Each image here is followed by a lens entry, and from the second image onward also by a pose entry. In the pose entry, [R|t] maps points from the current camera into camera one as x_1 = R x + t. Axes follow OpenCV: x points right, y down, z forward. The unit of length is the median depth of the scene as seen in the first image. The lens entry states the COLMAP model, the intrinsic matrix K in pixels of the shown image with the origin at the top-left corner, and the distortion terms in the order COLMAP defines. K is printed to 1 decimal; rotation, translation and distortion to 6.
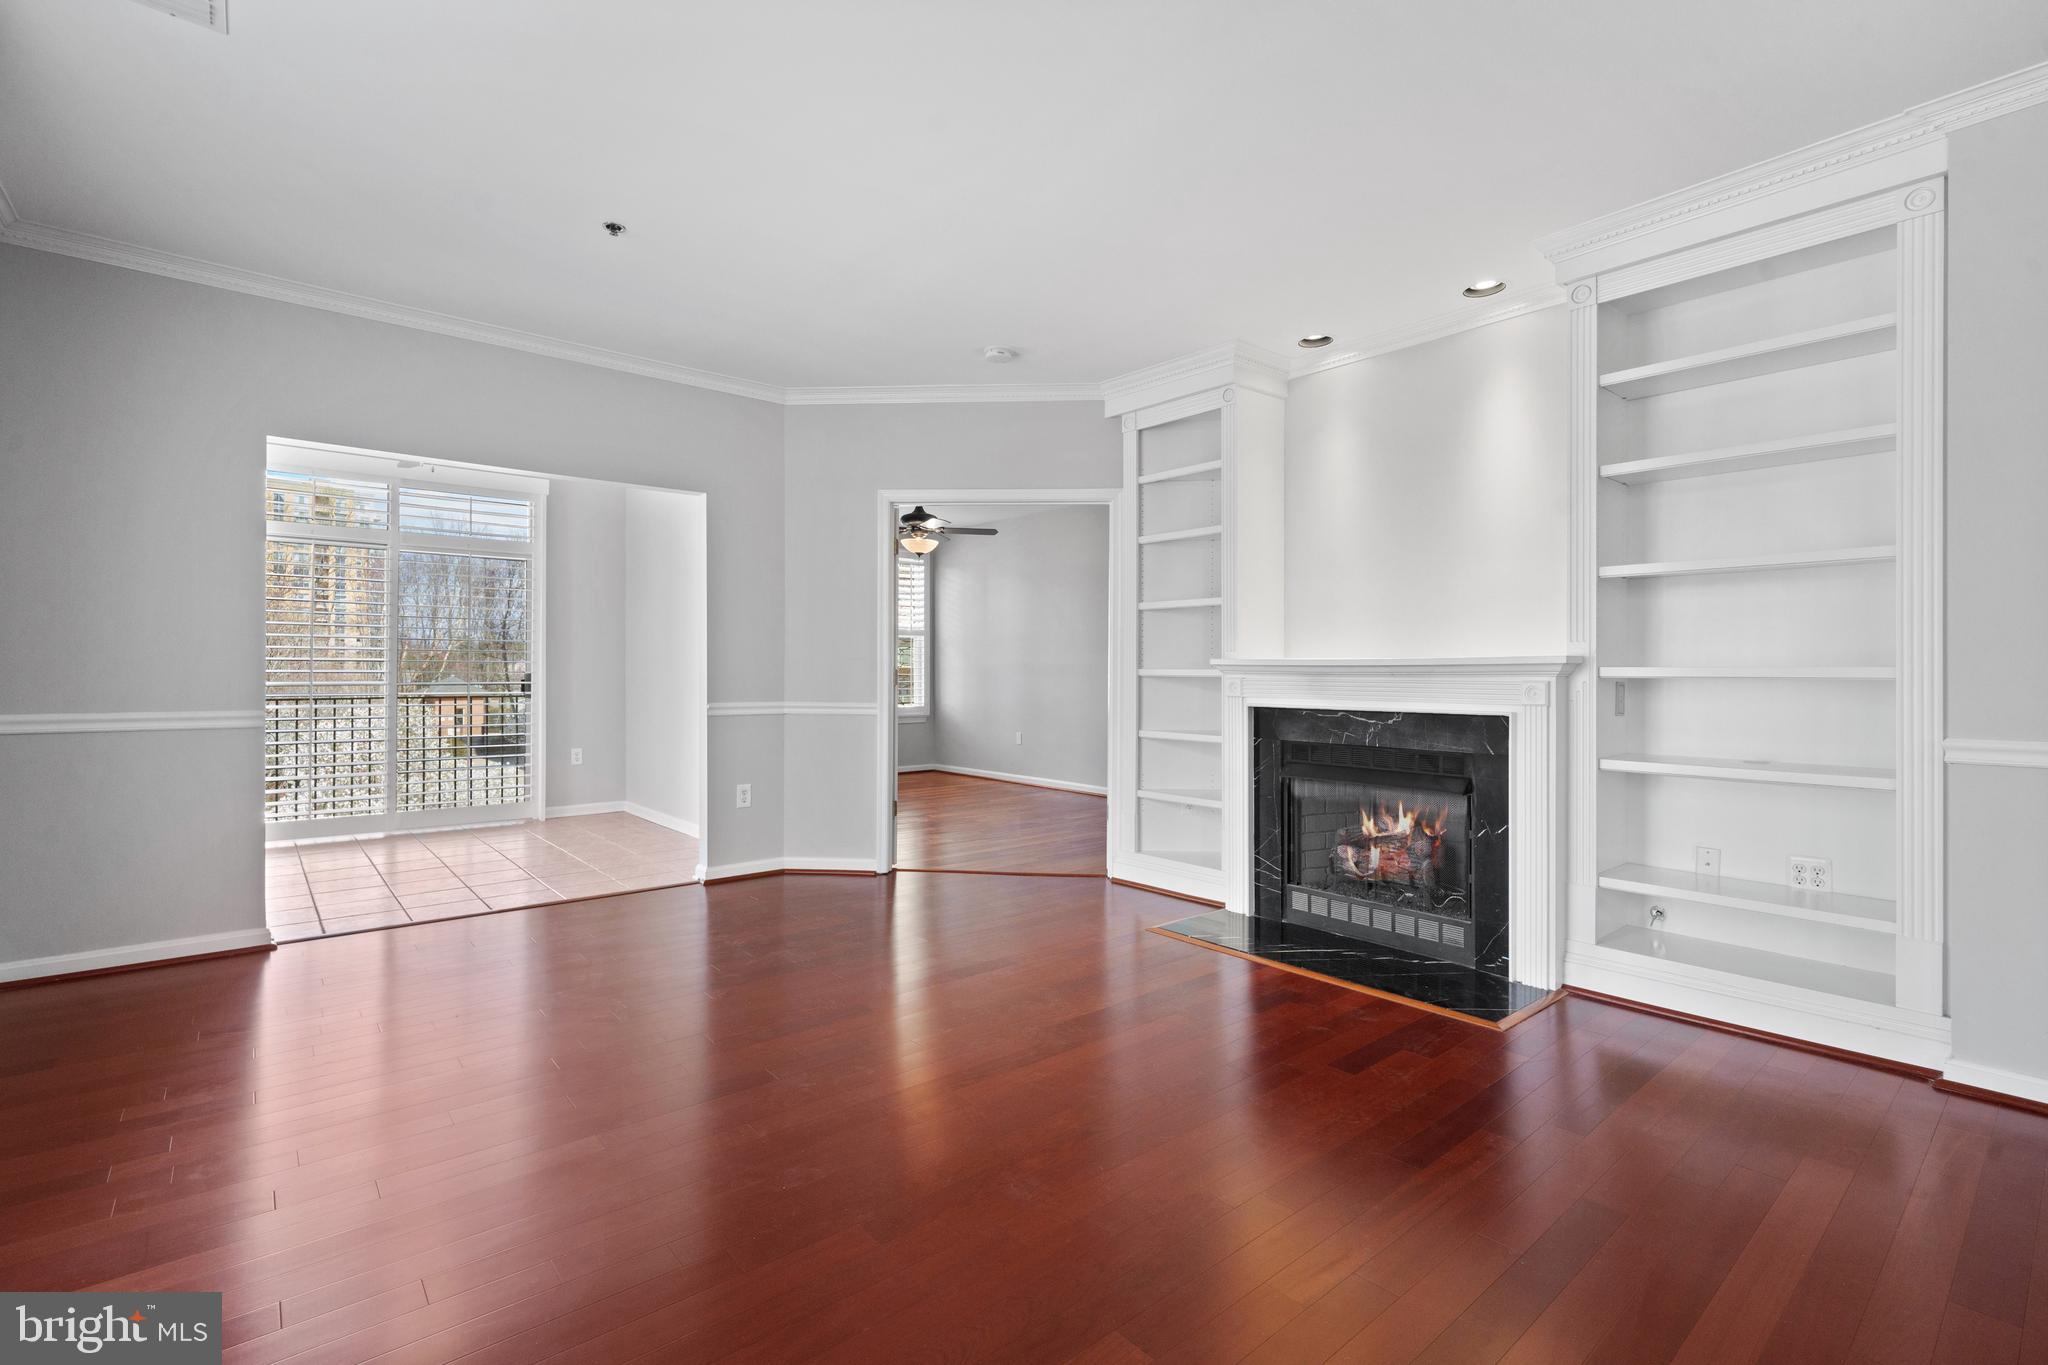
lens RADIAL K [[924.7, 0, 1011.7], [0, 924.7, 668.9], [0, 0, 1]] dist [0.000640, -0.000844]
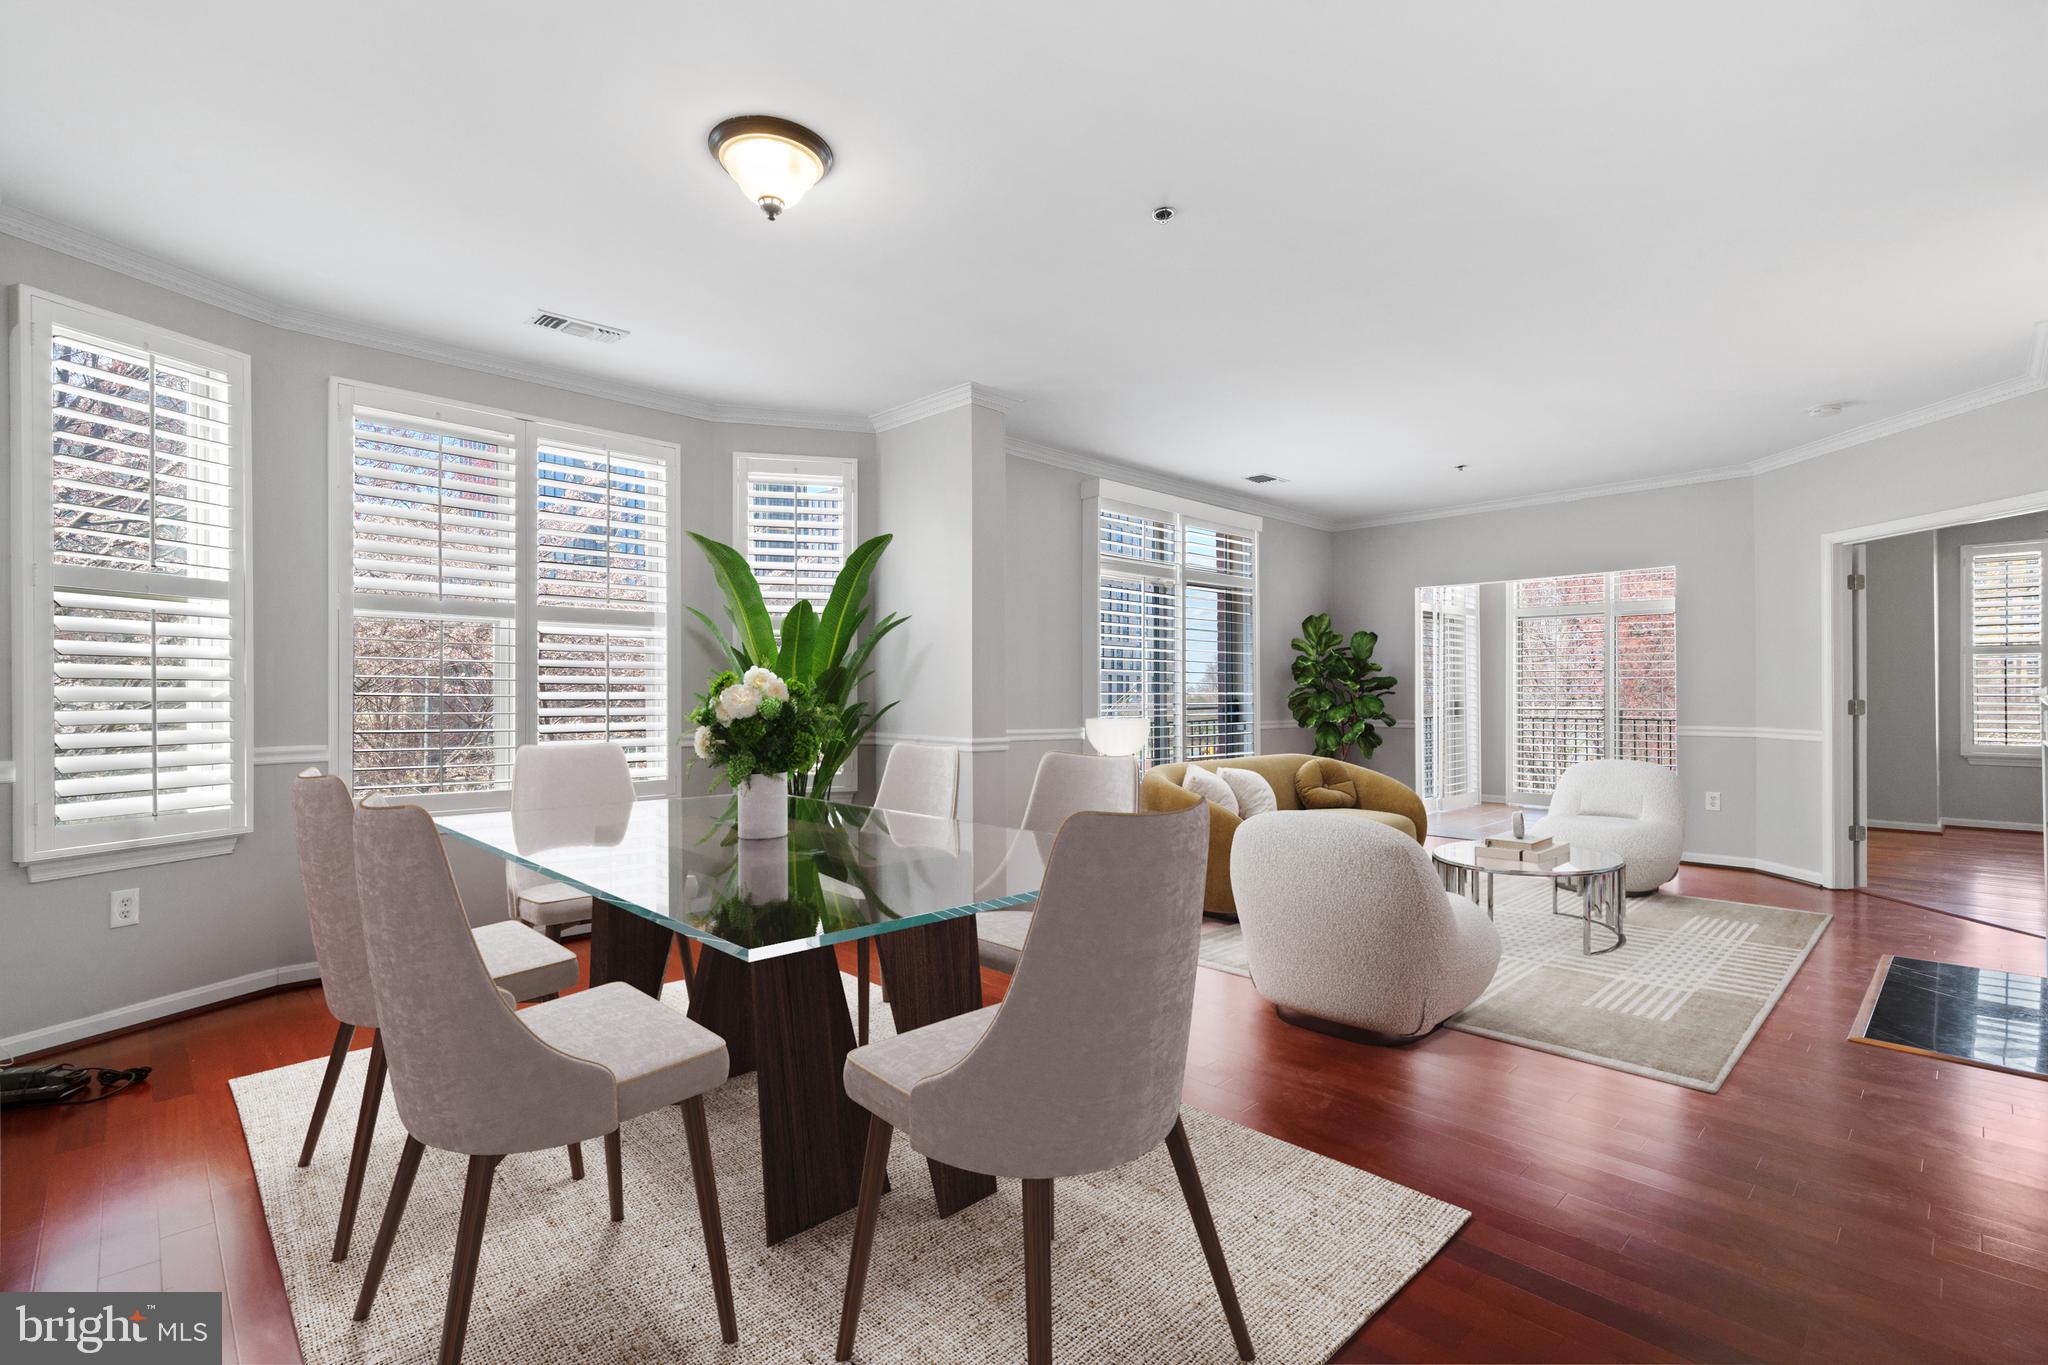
lens RADIAL K [[924.7, 0, 1021.3], [0, 924.7, 691.6], [0, 0, 1]] dist [0.000640, -0.000844]
pose [[0.063697, -0.011047, -0.997908, 1.018909], [0.006134, 0.999924, -0.010677, -0.003313], [0.997950, -0.005441, 0.063760, -0.010440]]
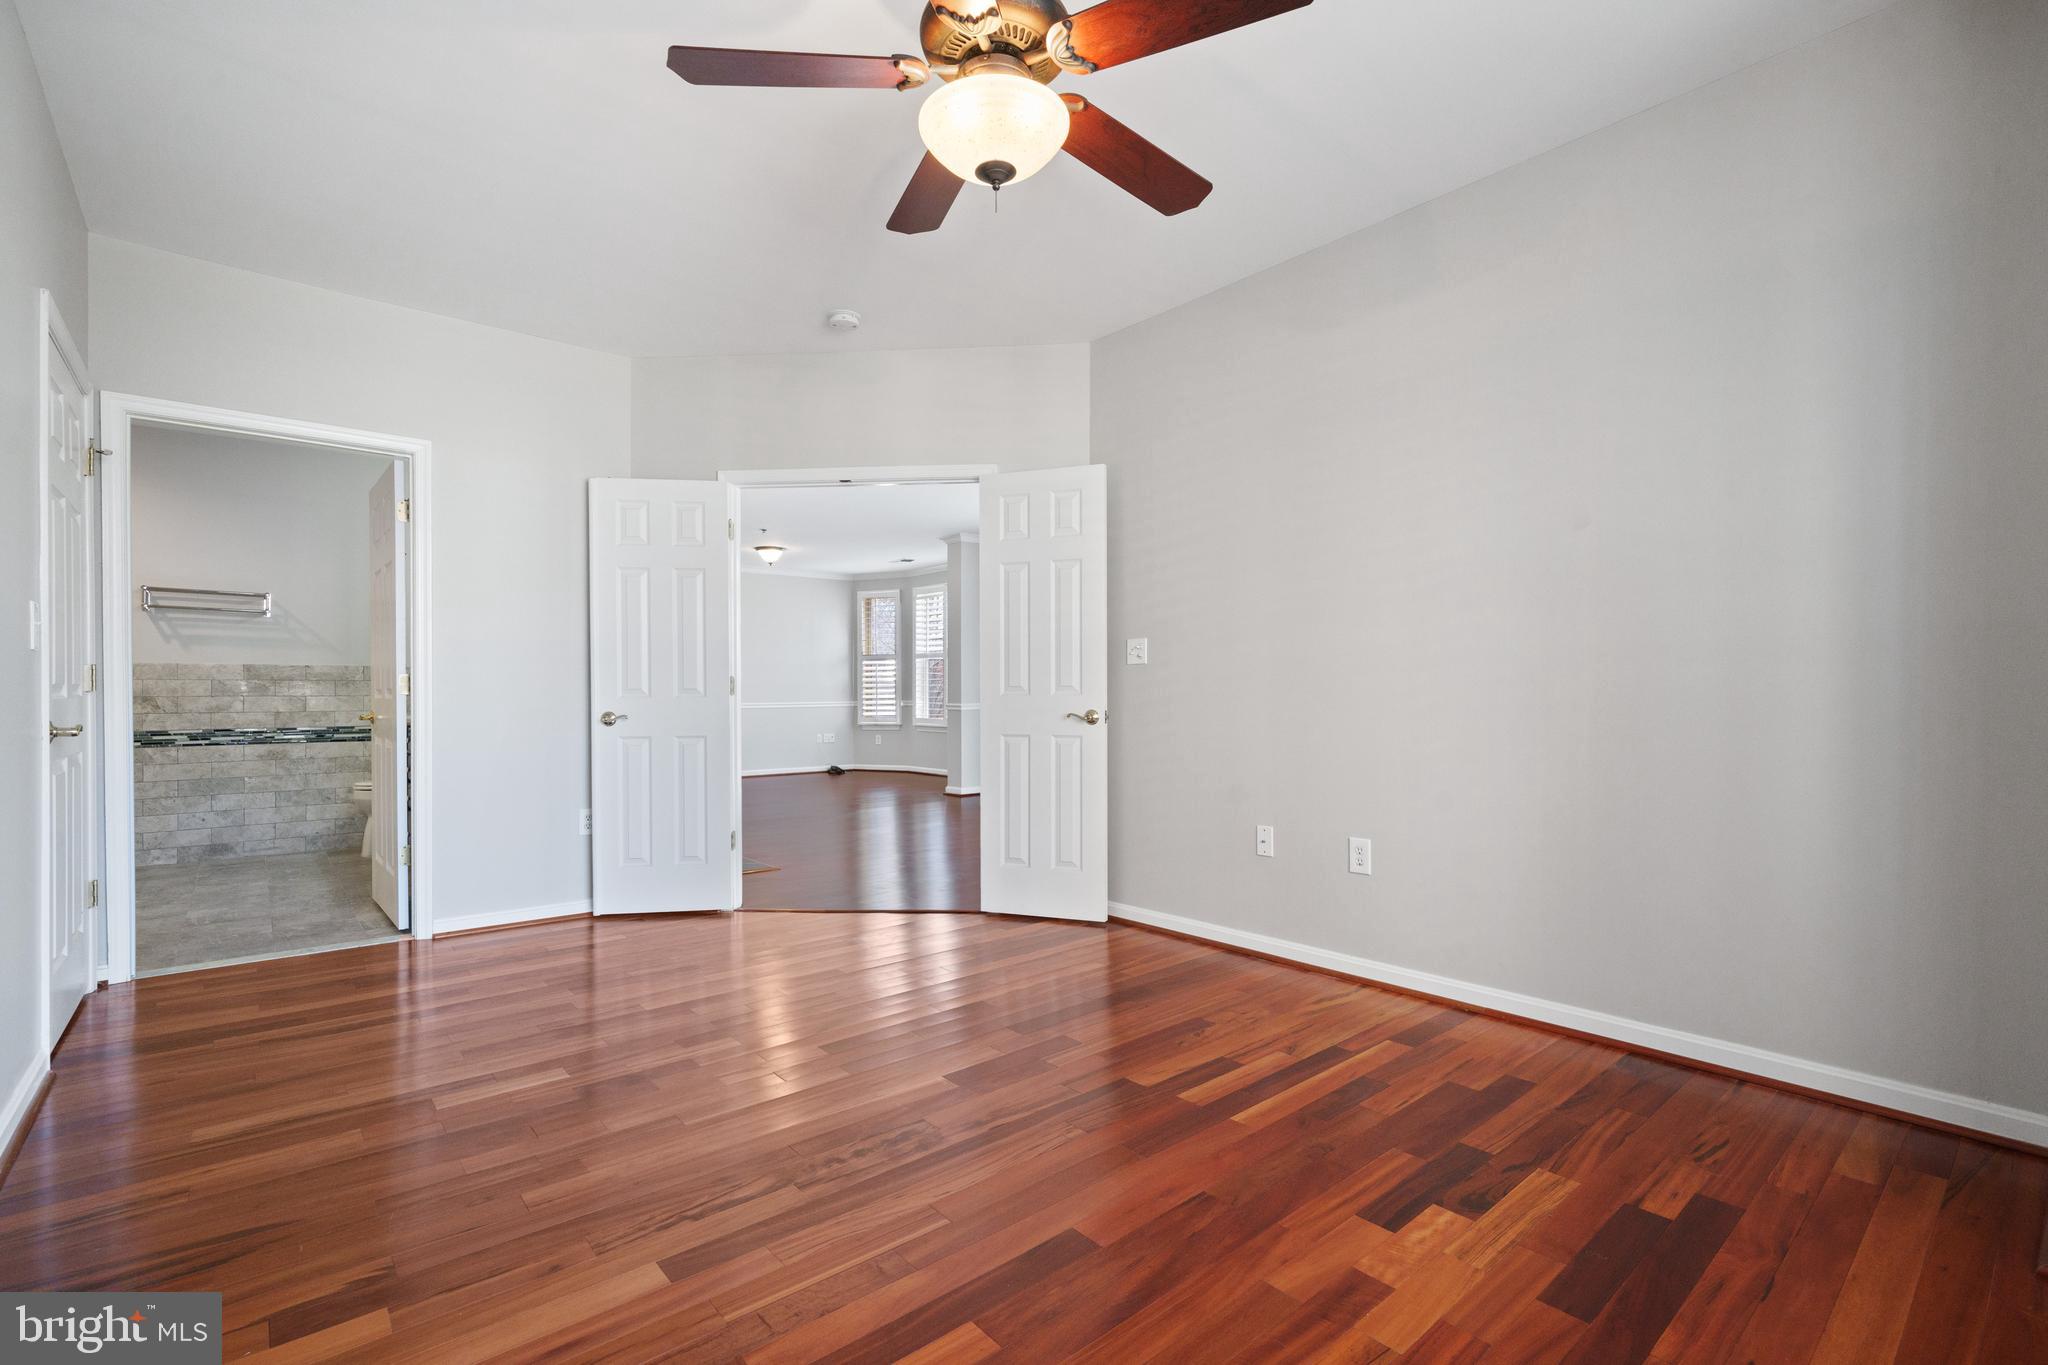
lens RADIAL K [[924.7, 0, 1030.9], [0, 924.7, 703.1], [0, 0, 1]] dist [0.000640, -0.000844]
pose [[-0.999950, -0.000114, -0.009975, -0.191209], [-0.000155, 0.999992, 0.004079, 0.028497], [0.009974, 0.004080, -0.999942, 2.200349]]
